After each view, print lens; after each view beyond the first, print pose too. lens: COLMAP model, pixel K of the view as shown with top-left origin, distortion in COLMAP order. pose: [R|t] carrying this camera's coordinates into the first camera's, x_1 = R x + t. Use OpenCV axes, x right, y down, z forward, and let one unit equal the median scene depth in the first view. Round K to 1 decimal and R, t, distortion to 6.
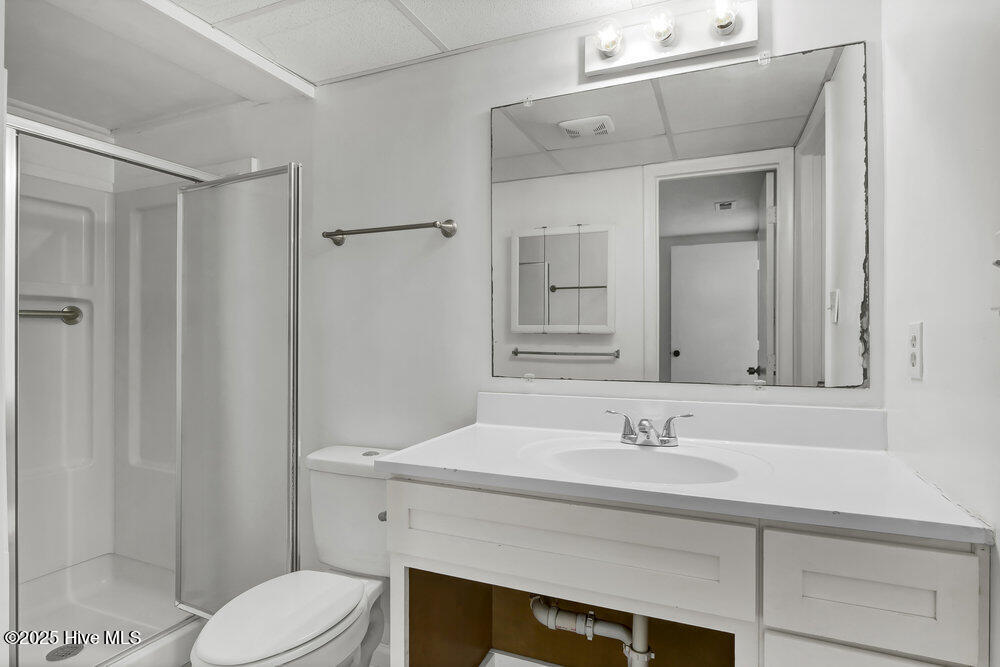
lens RADIAL K [[512.7, 0, 510.0], [0, 512.7, 331.5], [0, 0, 1]] dist [-0.005121, 0.000015]
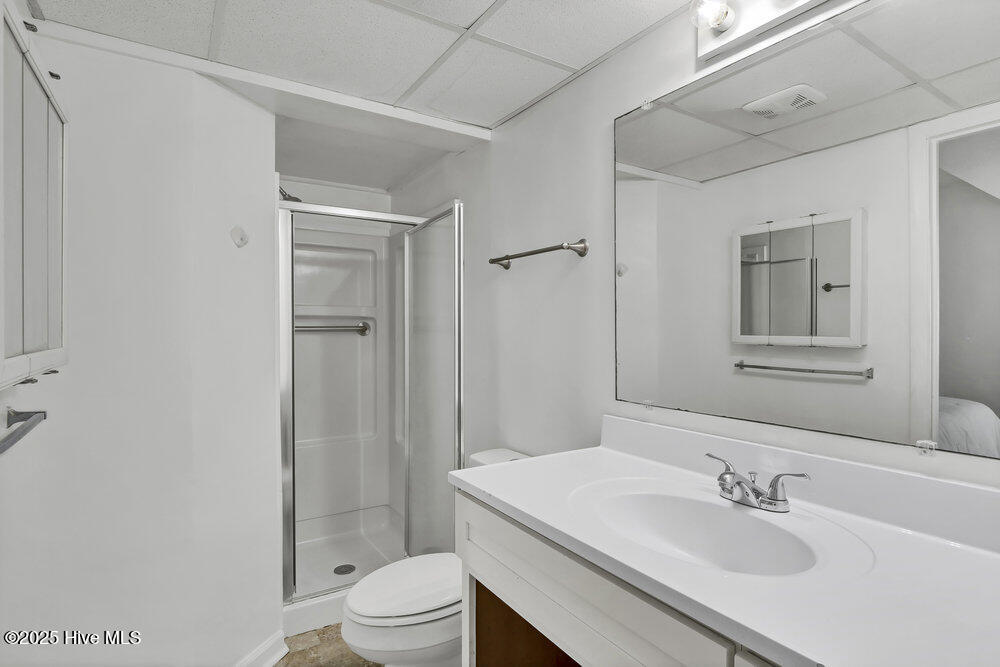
lens RADIAL K [[512.7, 0, 546.2], [0, 512.7, 329.0], [0, 0, 1]] dist [-0.005121, 0.000015]
pose [[0.837435, 0.005340, -0.546511, 0.314629], [-0.000877, 0.999964, 0.008426, -0.043516], [0.546536, -0.006577, 0.837410, 0.104826]]
